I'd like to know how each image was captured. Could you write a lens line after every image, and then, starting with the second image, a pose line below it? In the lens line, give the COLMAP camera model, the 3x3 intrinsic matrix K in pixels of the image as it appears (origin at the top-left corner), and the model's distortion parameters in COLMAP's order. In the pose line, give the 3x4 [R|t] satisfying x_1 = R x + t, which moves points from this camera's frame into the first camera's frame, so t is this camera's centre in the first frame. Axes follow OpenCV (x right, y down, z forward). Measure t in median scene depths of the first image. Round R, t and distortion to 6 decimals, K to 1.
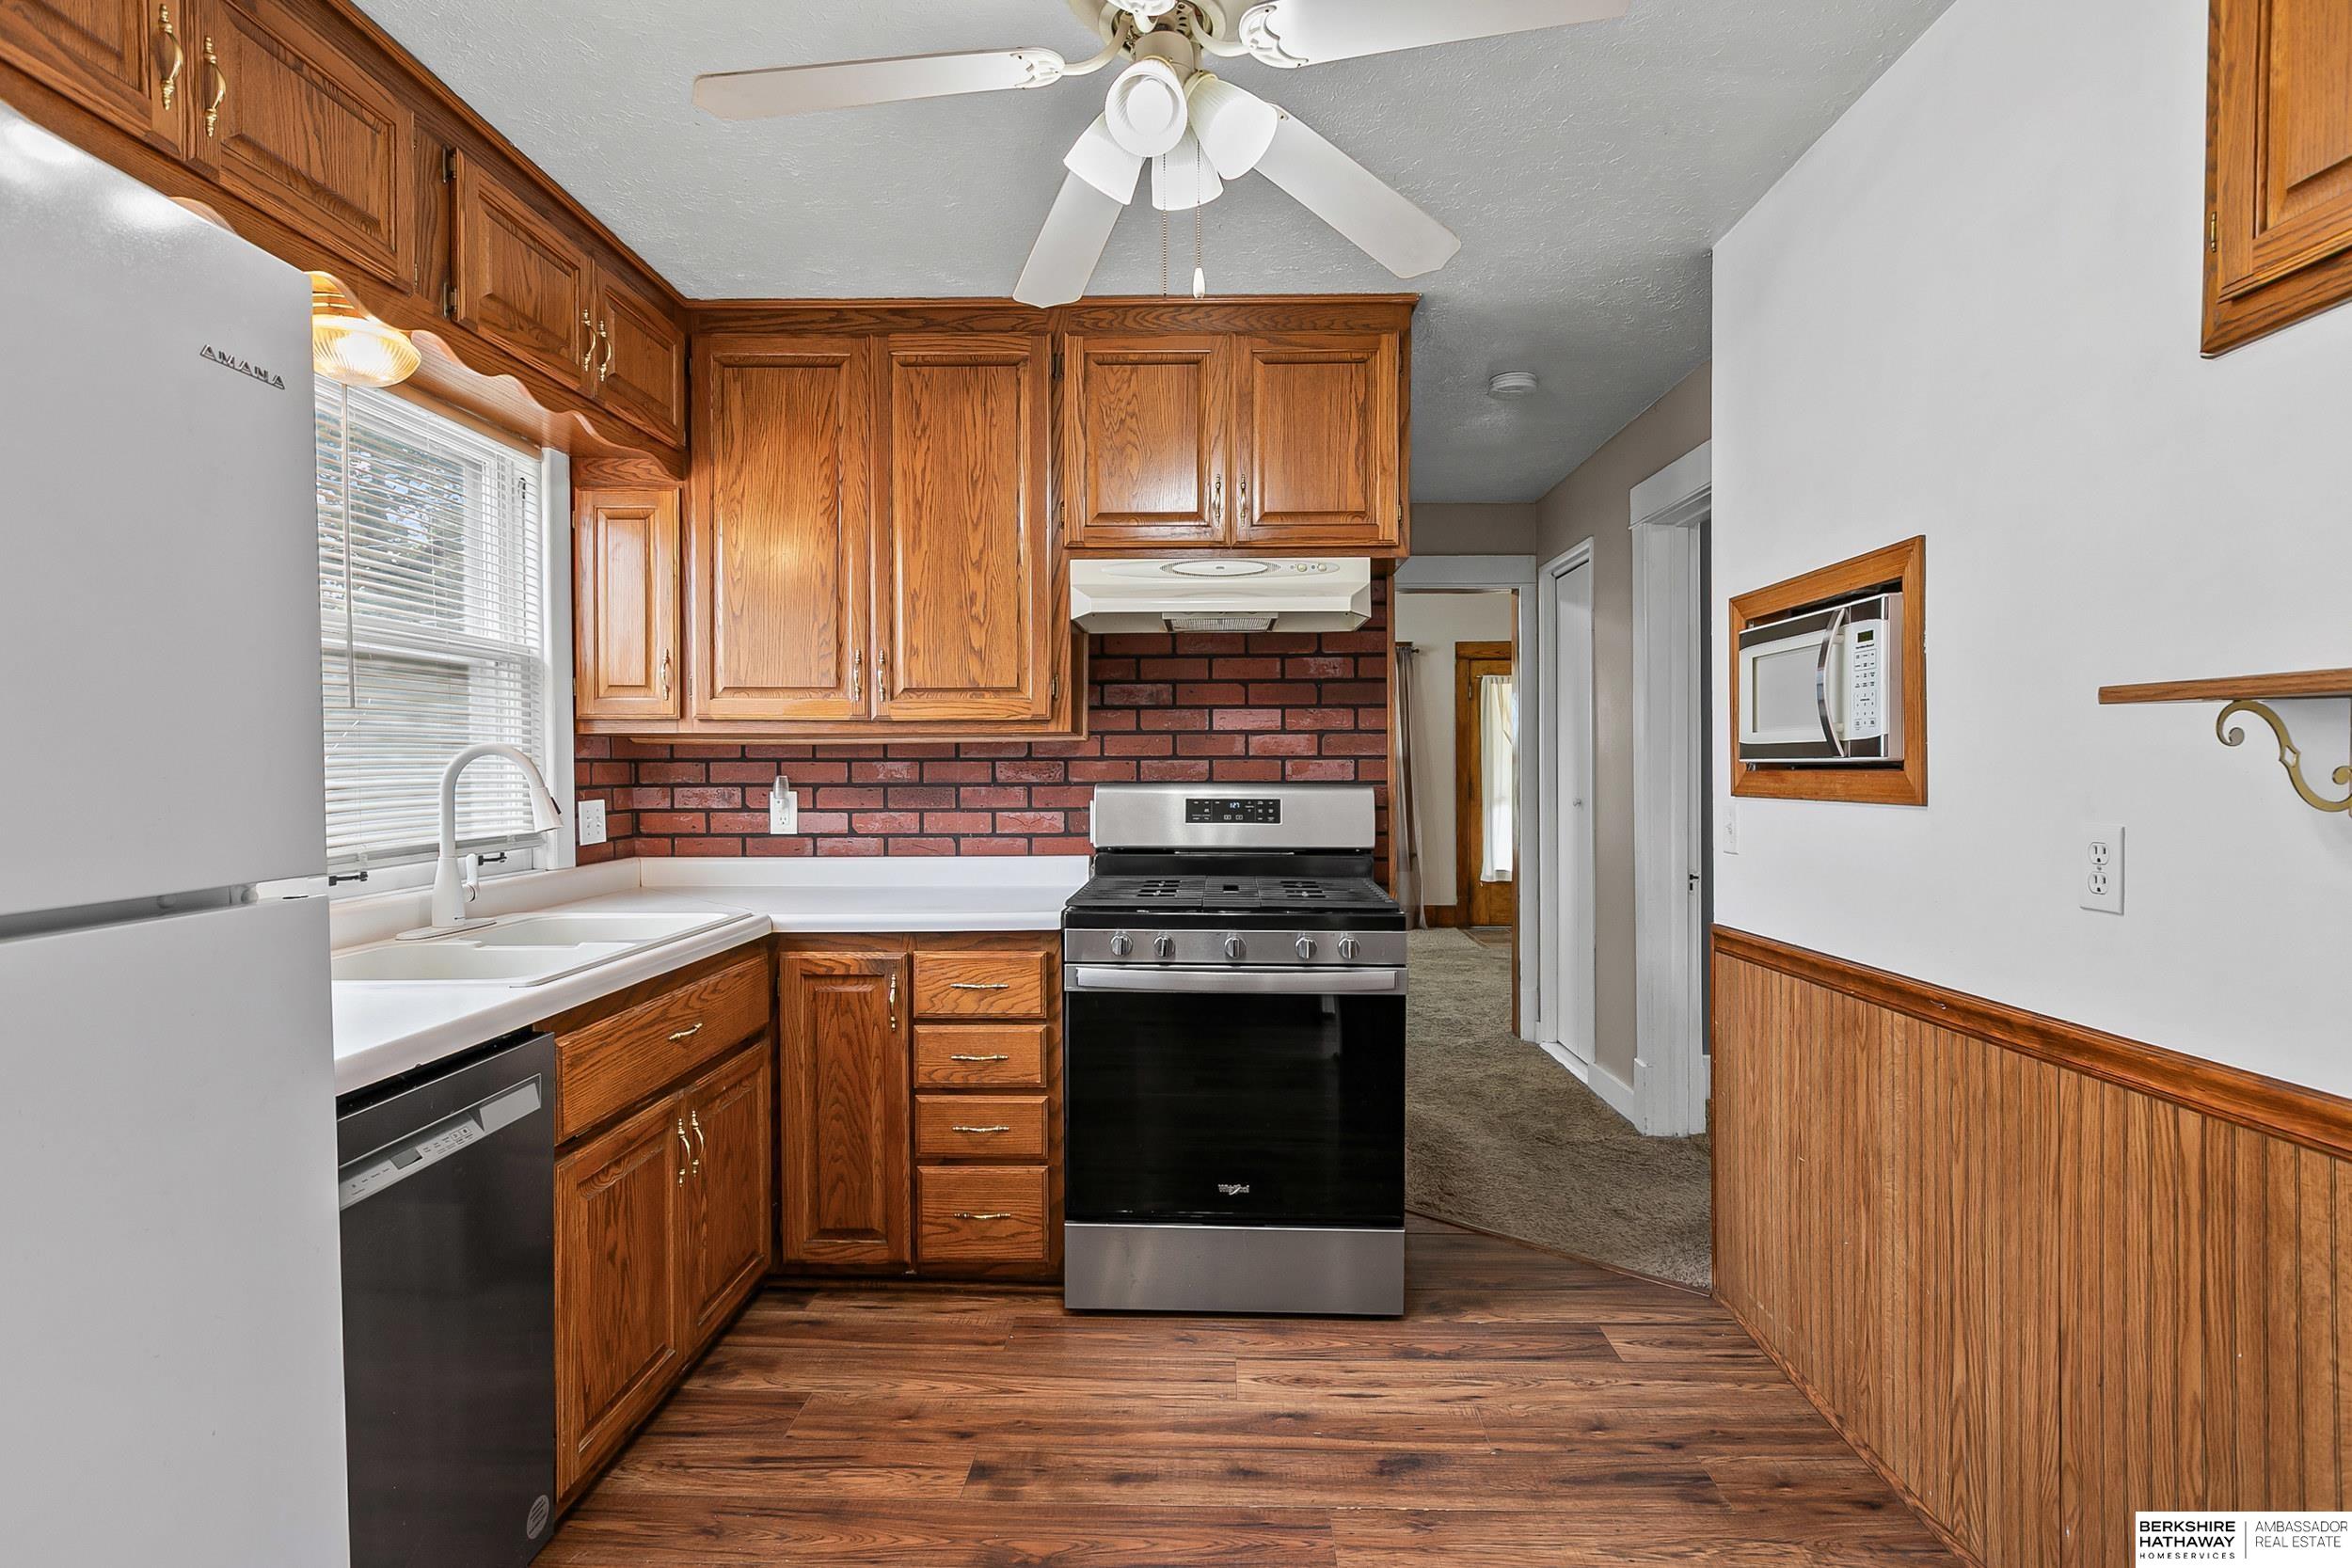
lens RADIAL K [[1089.8, 0, 1247.4], [0, 1089.8, 782.7], [0, 0, 1]] dist [-0.004201, 0.000129]
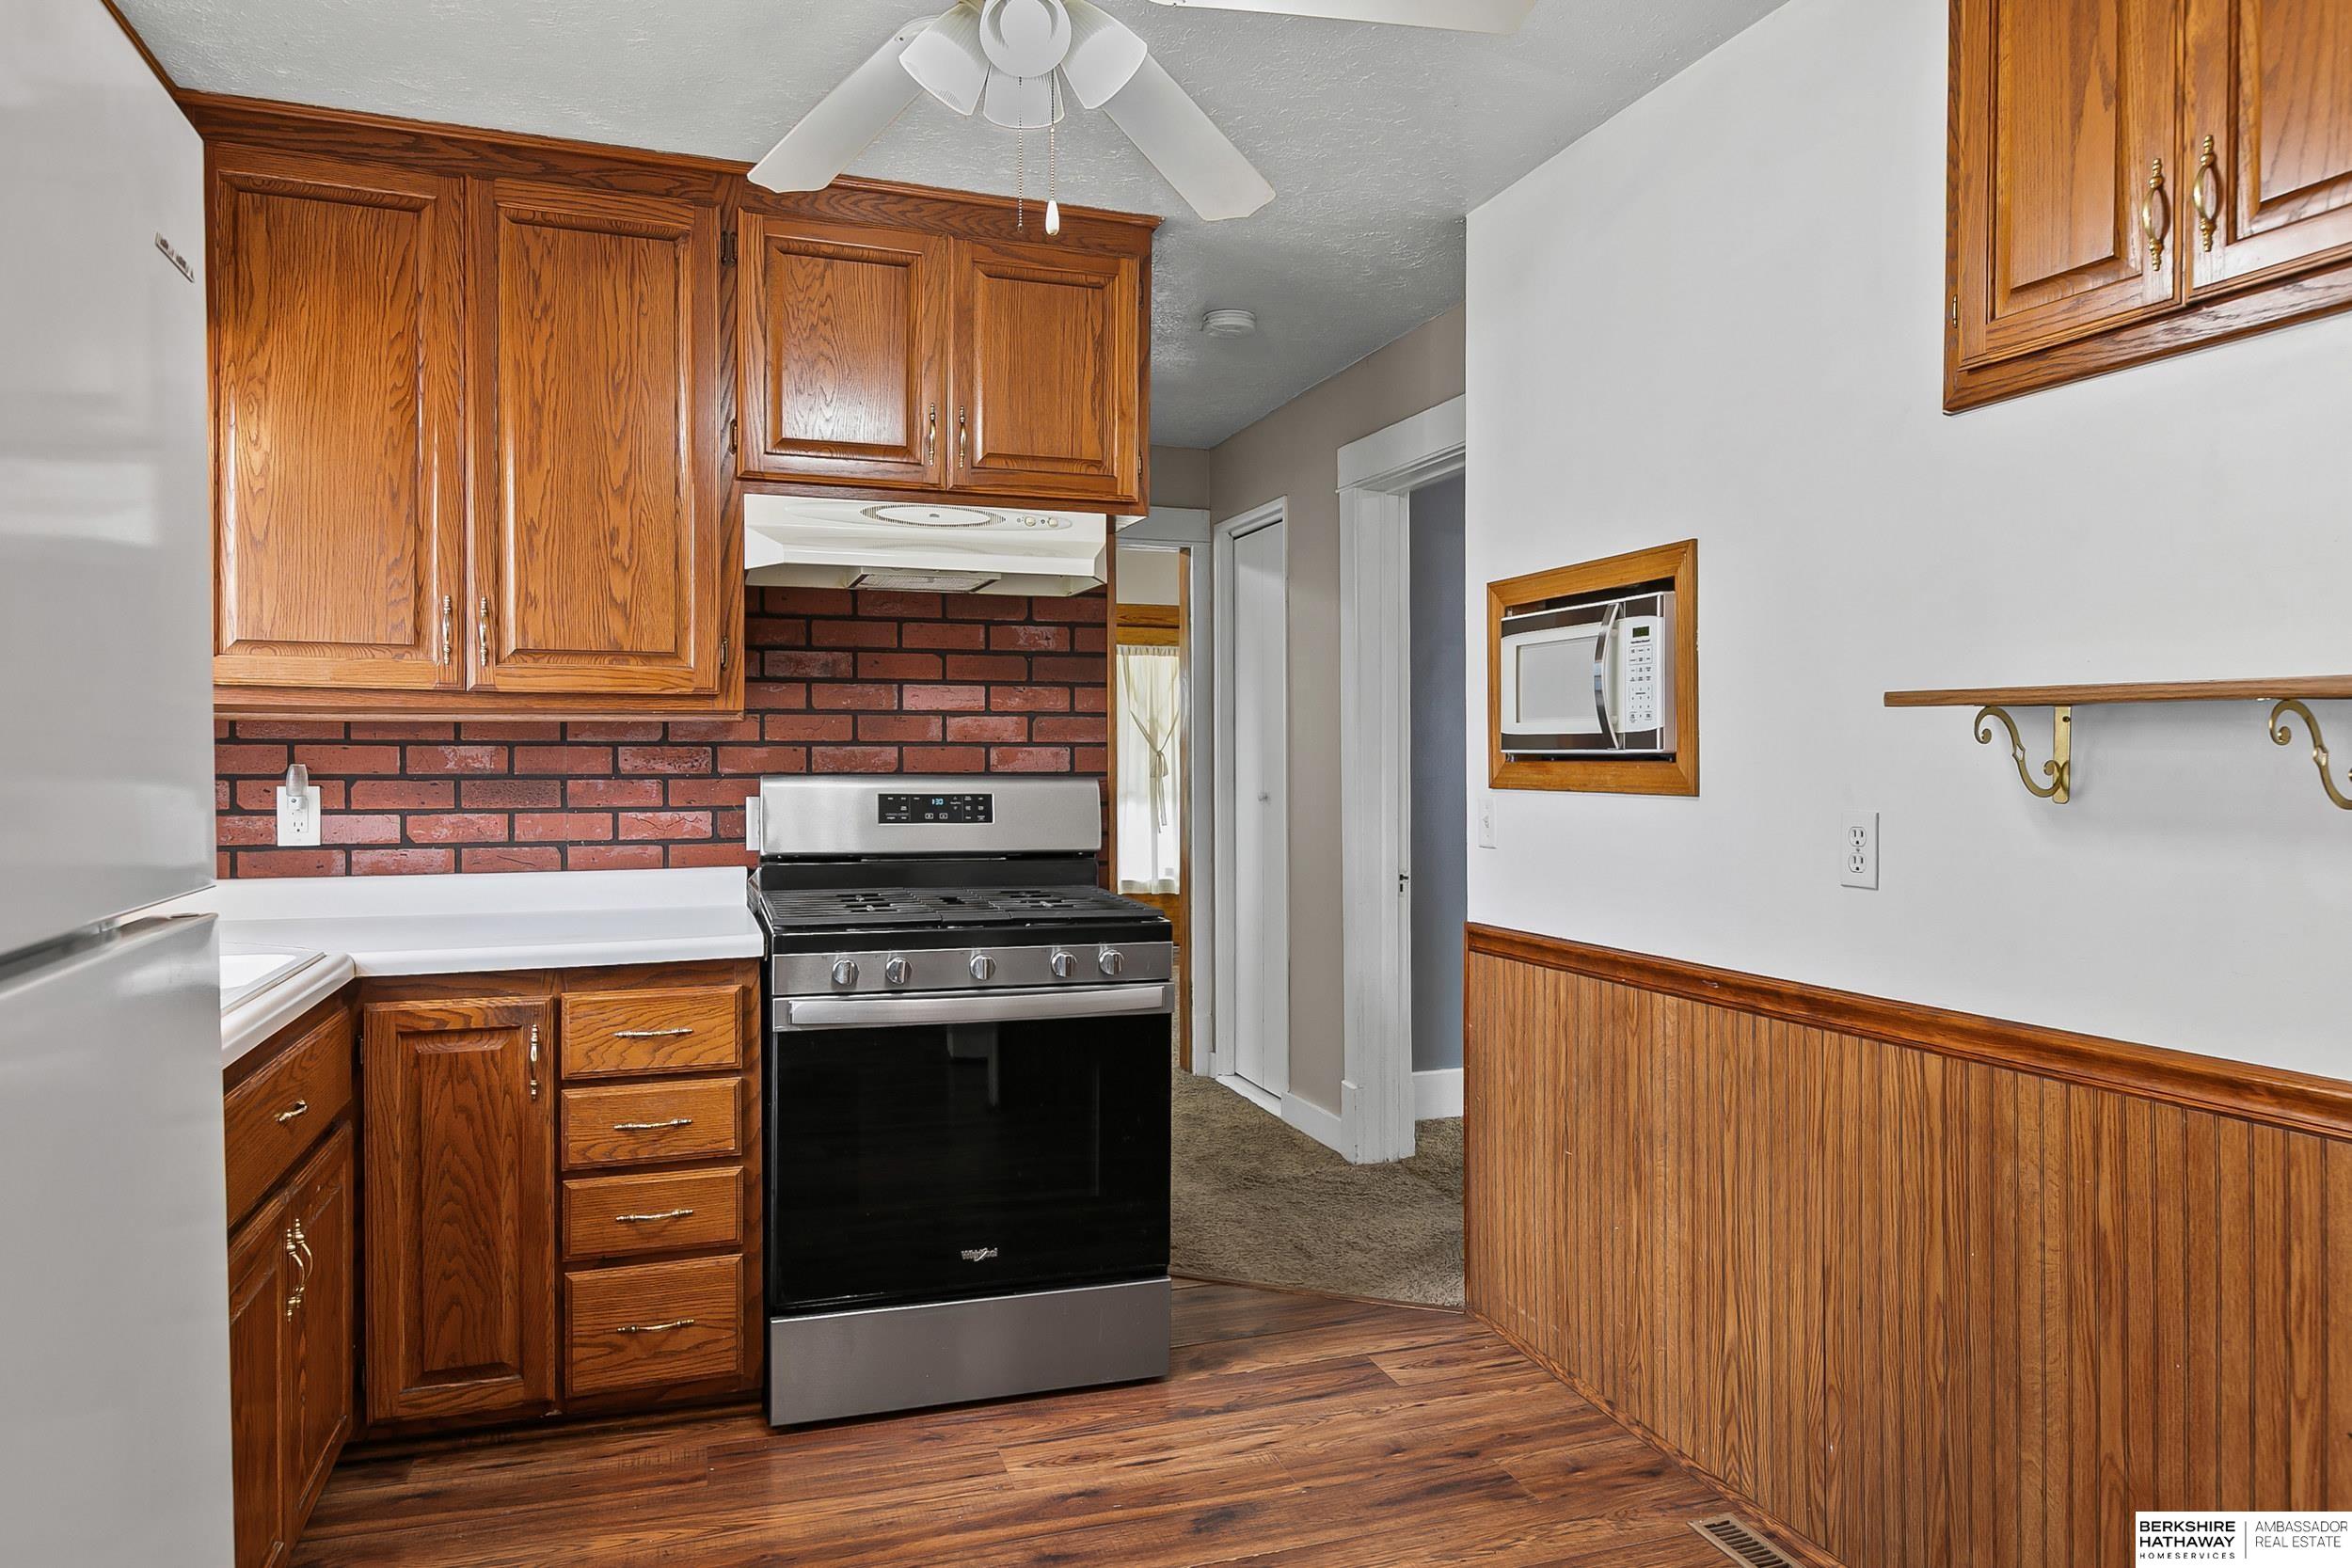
lens RADIAL K [[1382.2, 0, 1245.8], [0, 1382.2, 771.2], [0, 0, 1]] dist [-0.001946, -0.000939]
pose [[0.940252, 0.001060, 0.340477, -0.177976], [-0.000233, 0.999997, -0.002468, 0.000372], [-0.340478, 0.002241, 0.940250, -0.078794]]
